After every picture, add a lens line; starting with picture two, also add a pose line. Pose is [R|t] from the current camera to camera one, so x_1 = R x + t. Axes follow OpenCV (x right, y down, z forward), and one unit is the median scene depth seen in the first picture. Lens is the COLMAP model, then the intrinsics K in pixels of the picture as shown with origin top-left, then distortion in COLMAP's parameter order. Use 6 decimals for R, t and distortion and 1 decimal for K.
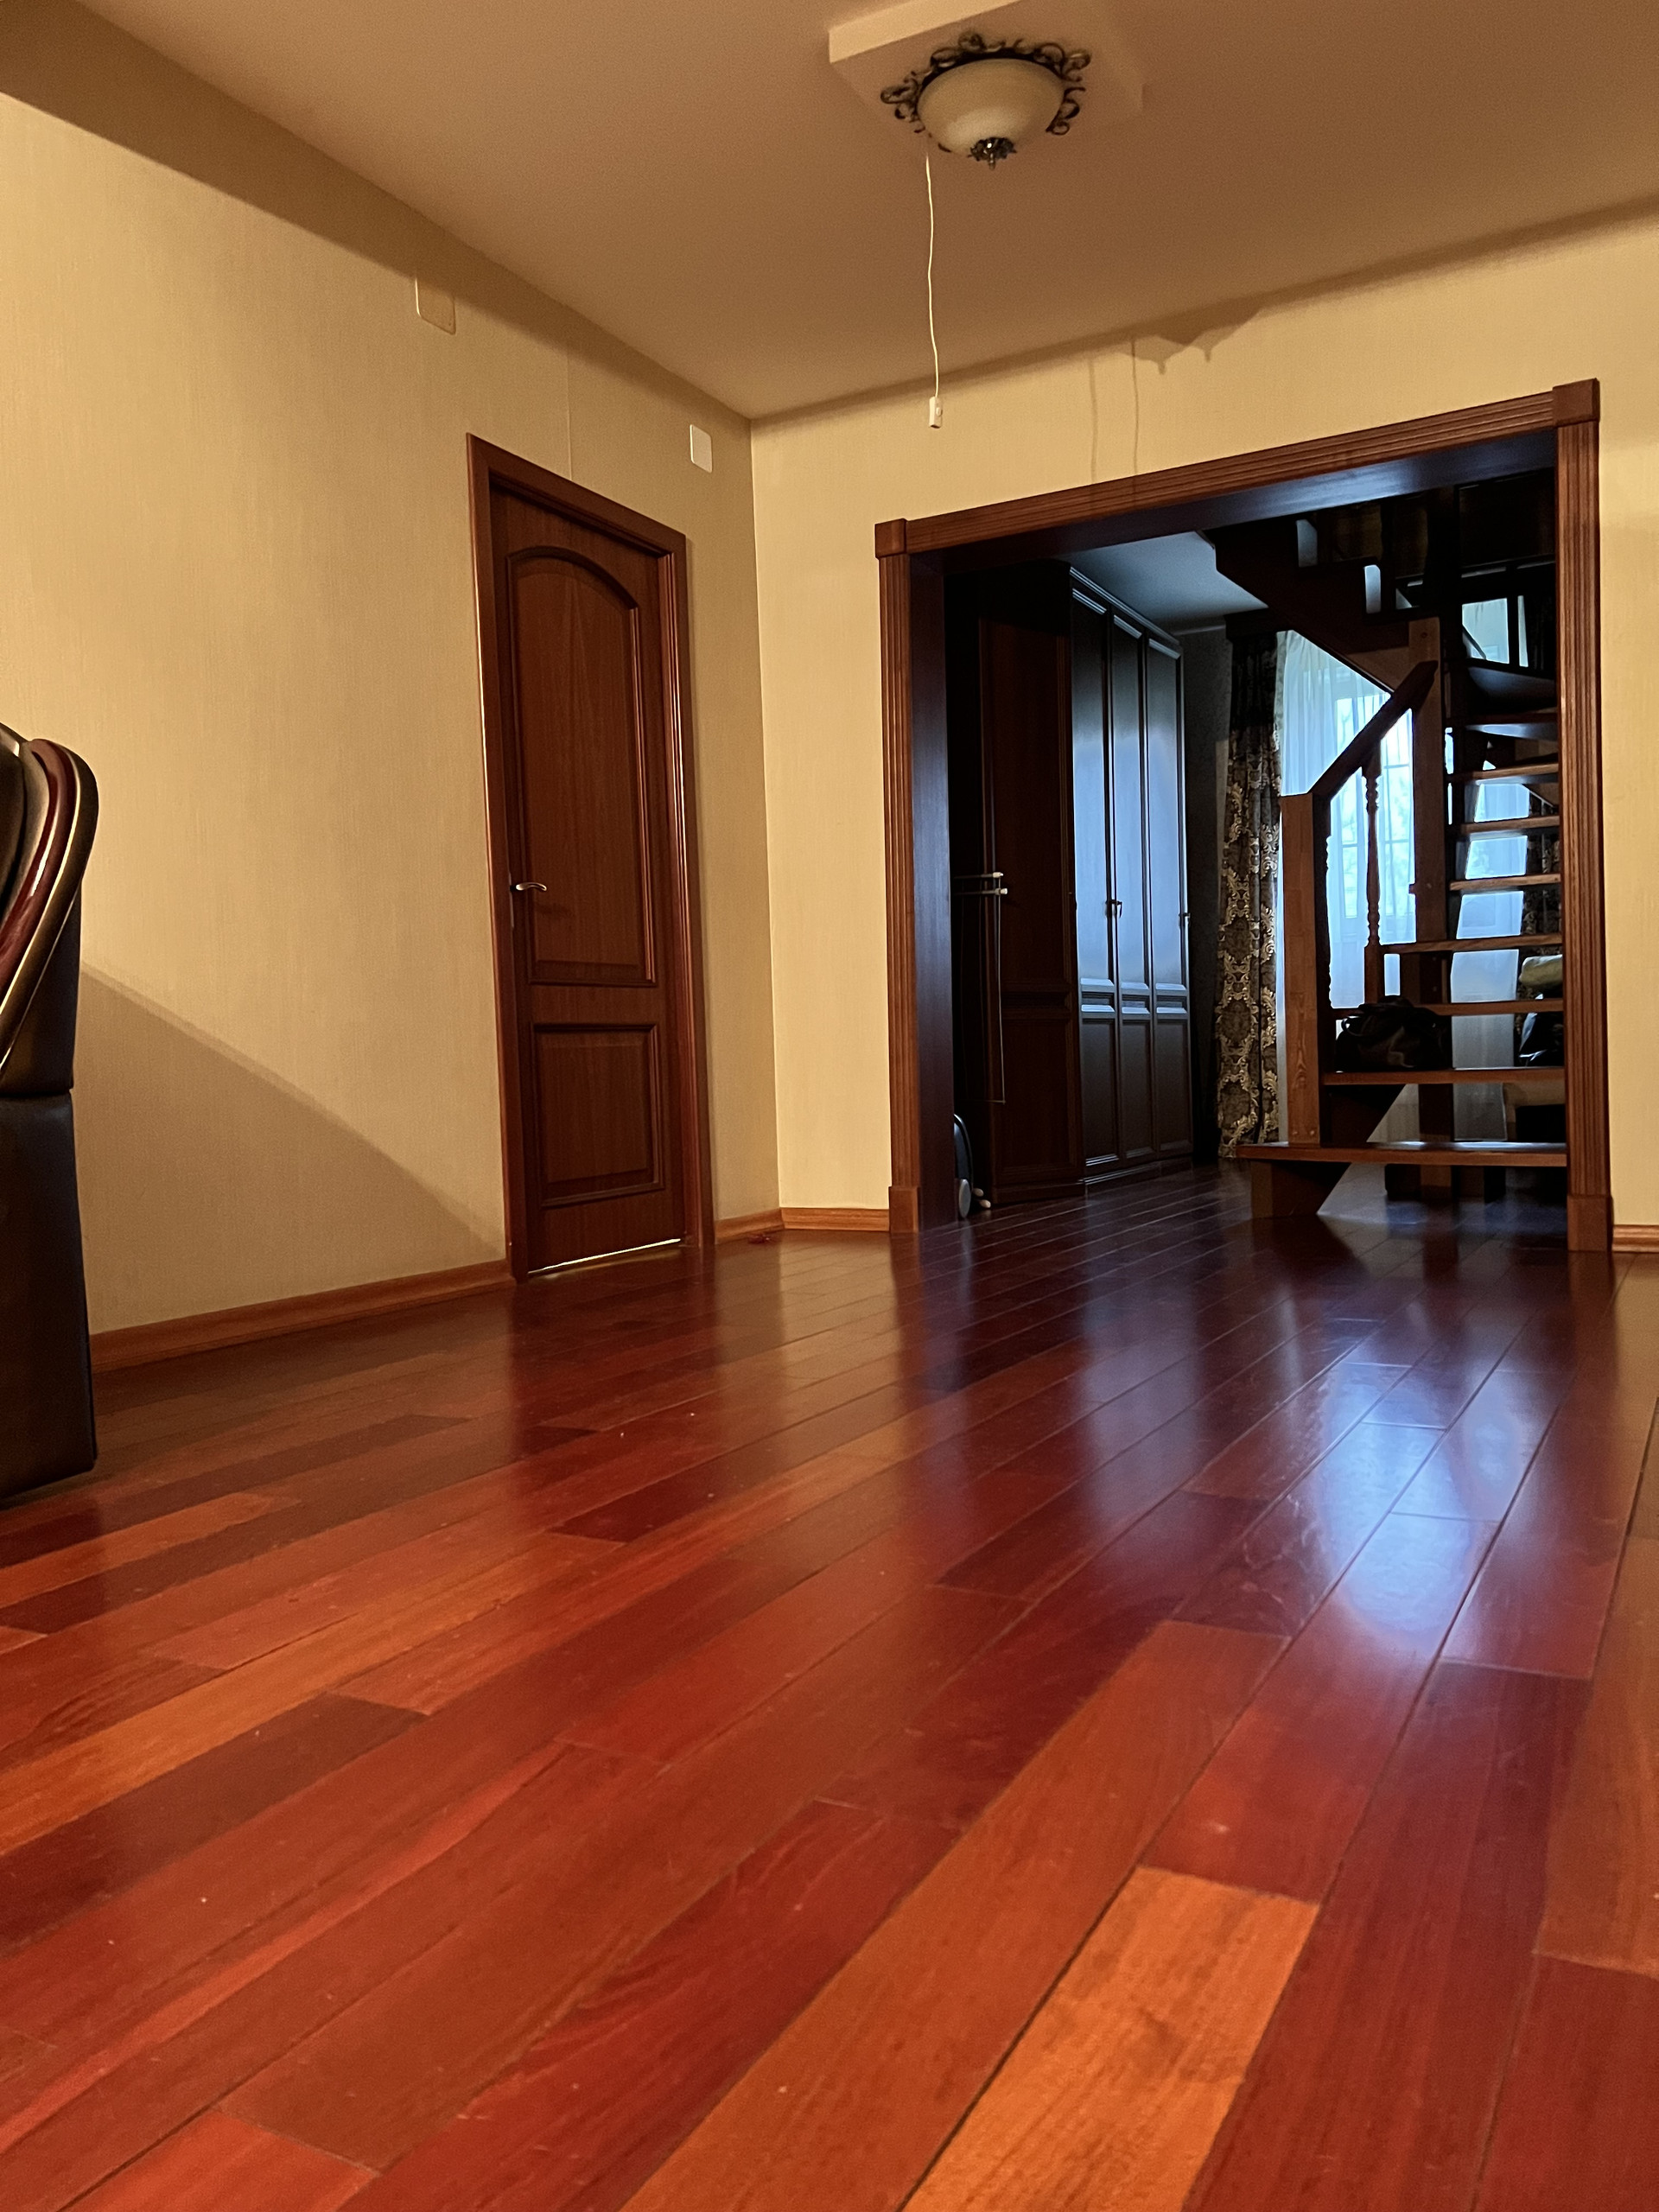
lens RADIAL K [[1673.7, 0, 832.1], [0, 1673.7, 1107.1], [0, 0, 1]] dist [0.058676, -0.067641]
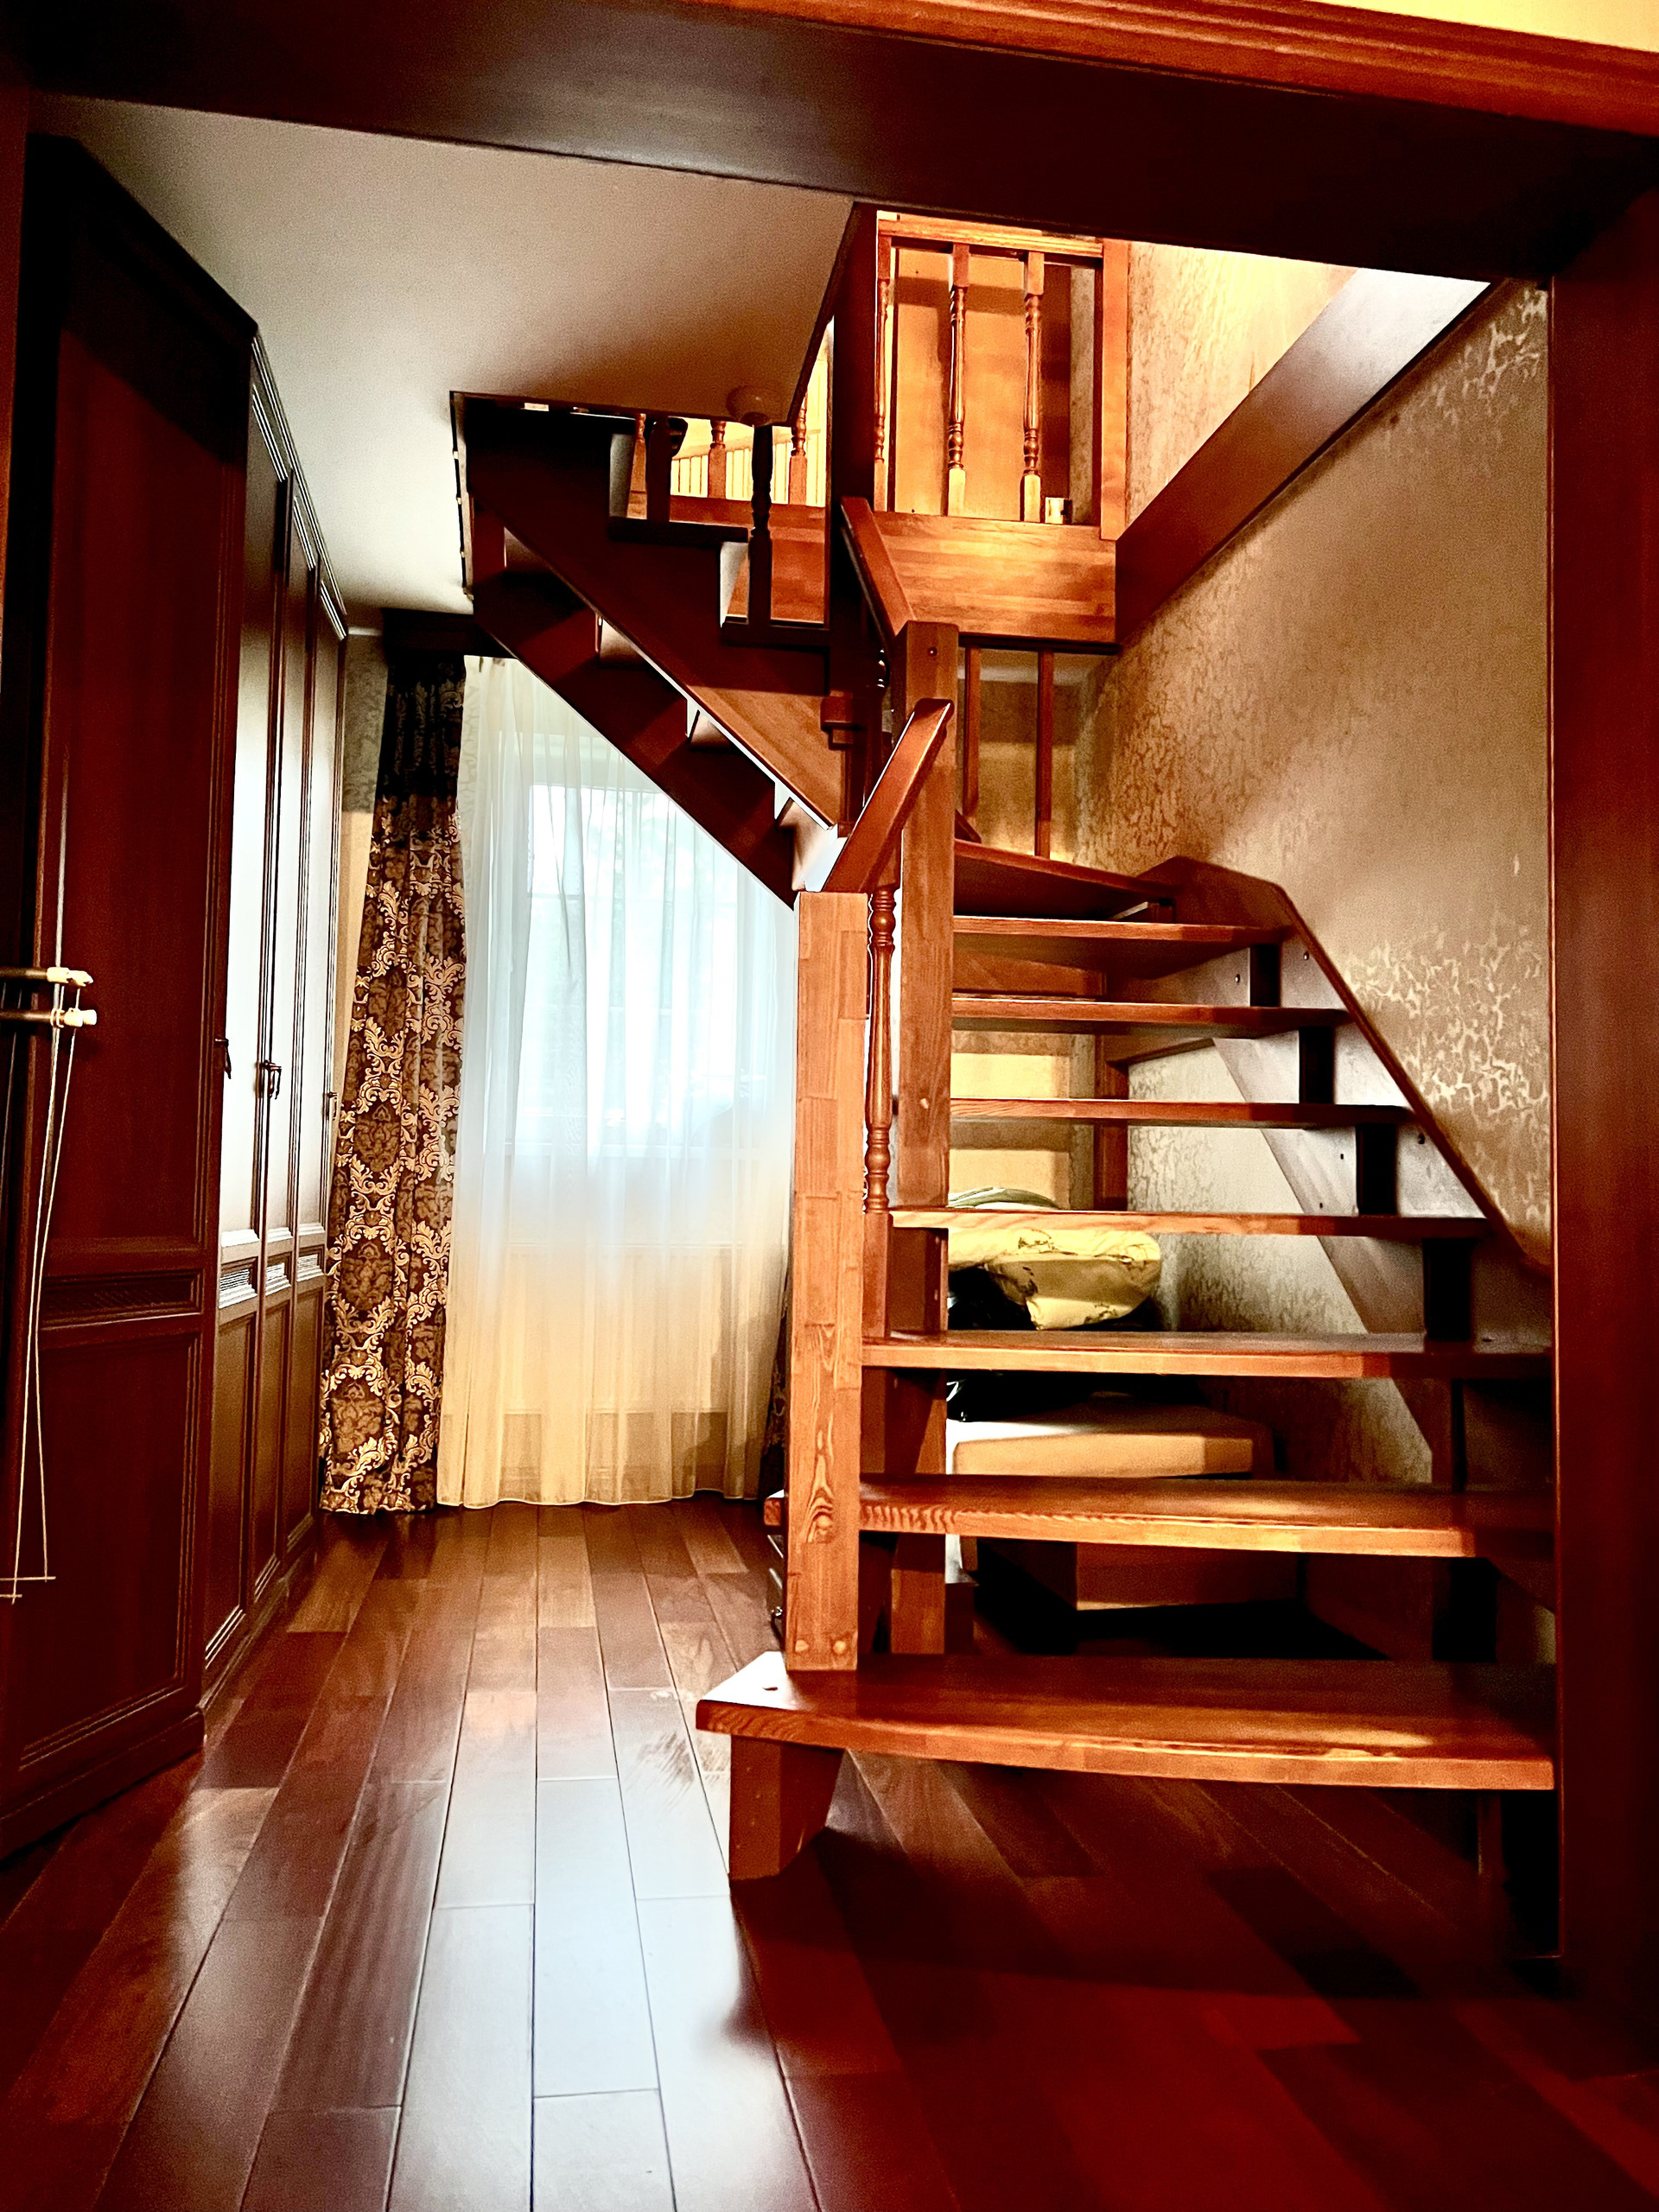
lens RADIAL K [[1673.7, 0, 823.8], [0, 1673.7, 1098.8], [0, 0, 1]] dist [0.058676, -0.067641]
pose [[0.785490, 0.084839, 0.613032, -0.001220], [-0.022993, 0.993876, -0.108084, -0.053179], [-0.618447, 0.070804, 0.782630, 0.435524]]
